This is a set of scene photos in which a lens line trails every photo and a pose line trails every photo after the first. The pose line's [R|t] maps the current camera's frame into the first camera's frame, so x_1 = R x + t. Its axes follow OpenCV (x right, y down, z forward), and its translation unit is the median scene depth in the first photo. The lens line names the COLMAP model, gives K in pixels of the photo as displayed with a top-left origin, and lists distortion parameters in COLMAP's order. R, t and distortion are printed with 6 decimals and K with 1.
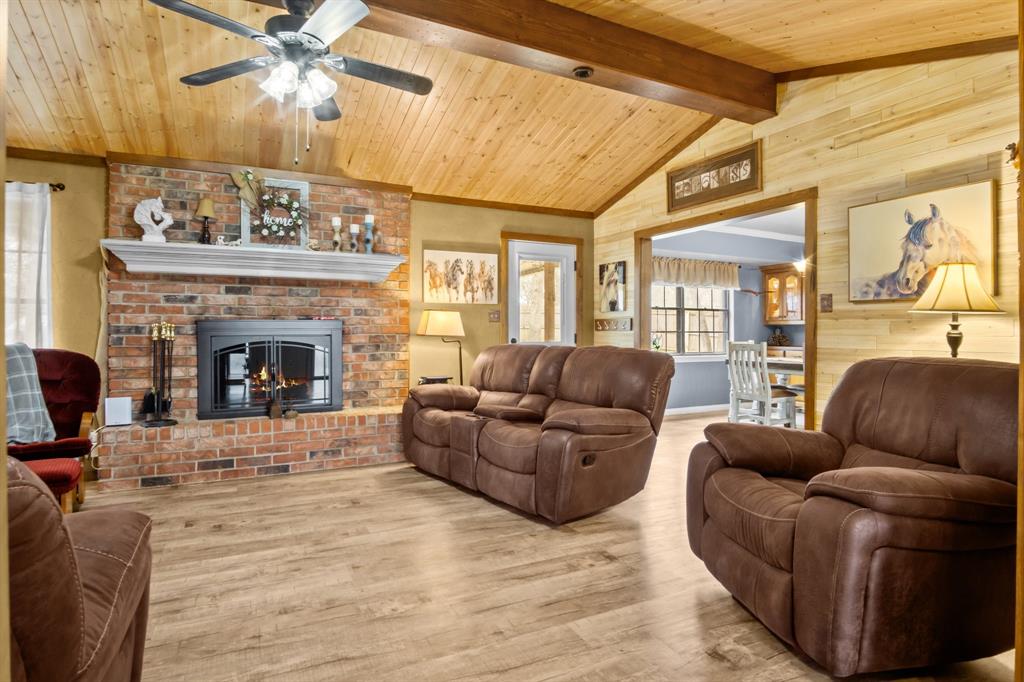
lens RADIAL K [[547.9, 0, 508.8], [0, 547.9, 325.4], [0, 0, 1]] dist [-0.023577, 0.002588]
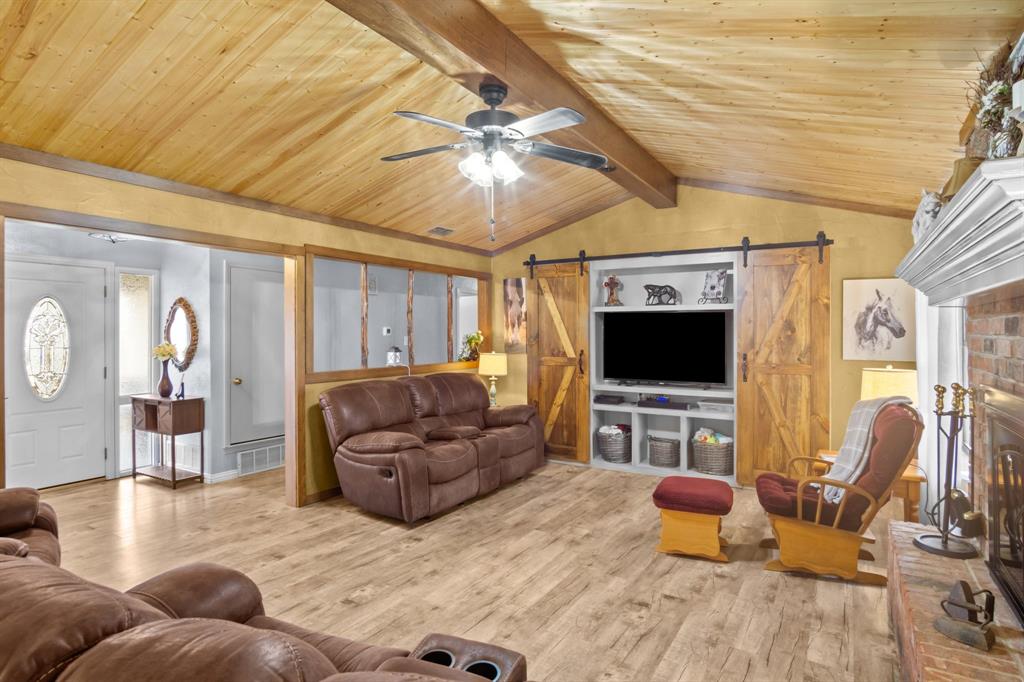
lens RADIAL K [[547.9, 0, 508.8], [0, 547.9, 325.4], [0, 0, 1]] dist [-0.023577, 0.002588]
pose [[-0.849350, -0.004101, -0.527813, 0.105169], [0.007678, 0.999768, -0.020123, -0.061867], [0.527773, -0.021144, -0.849122, 1.199233]]
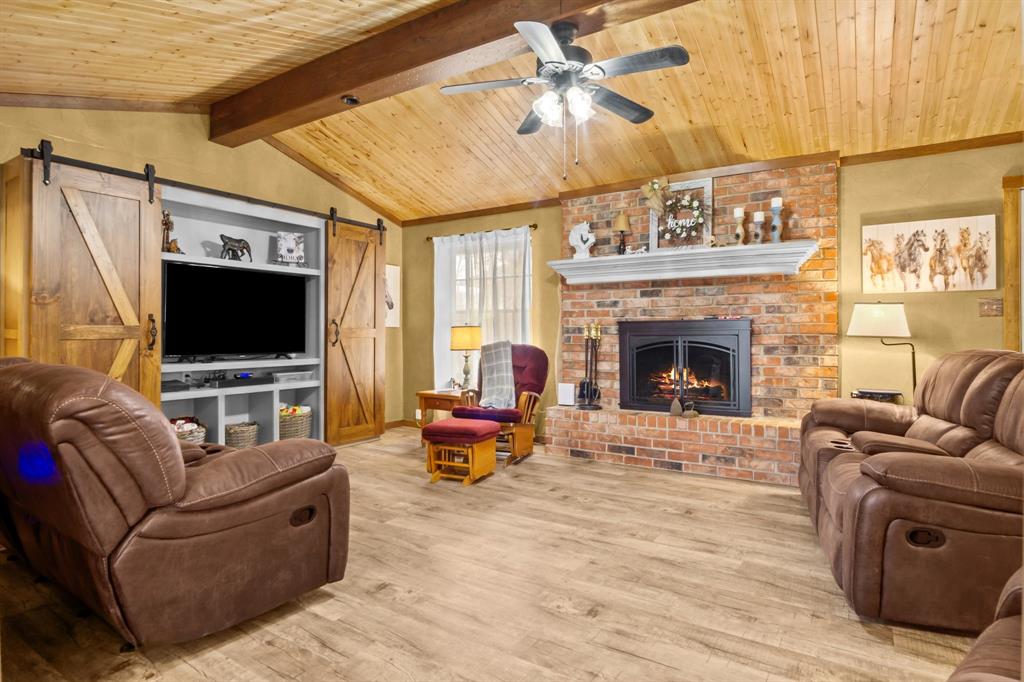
lens RADIAL K [[554.7, 0, 510.1], [0, 554.7, 325.8], [0, 0, 1]] dist [-0.023185, 0.001929]
pose [[0.514333, -0.010908, -0.857521, 0.313116], [0.011261, 0.999919, -0.005965, 0.003584], [0.857517, -0.006589, 0.514414, 0.200768]]
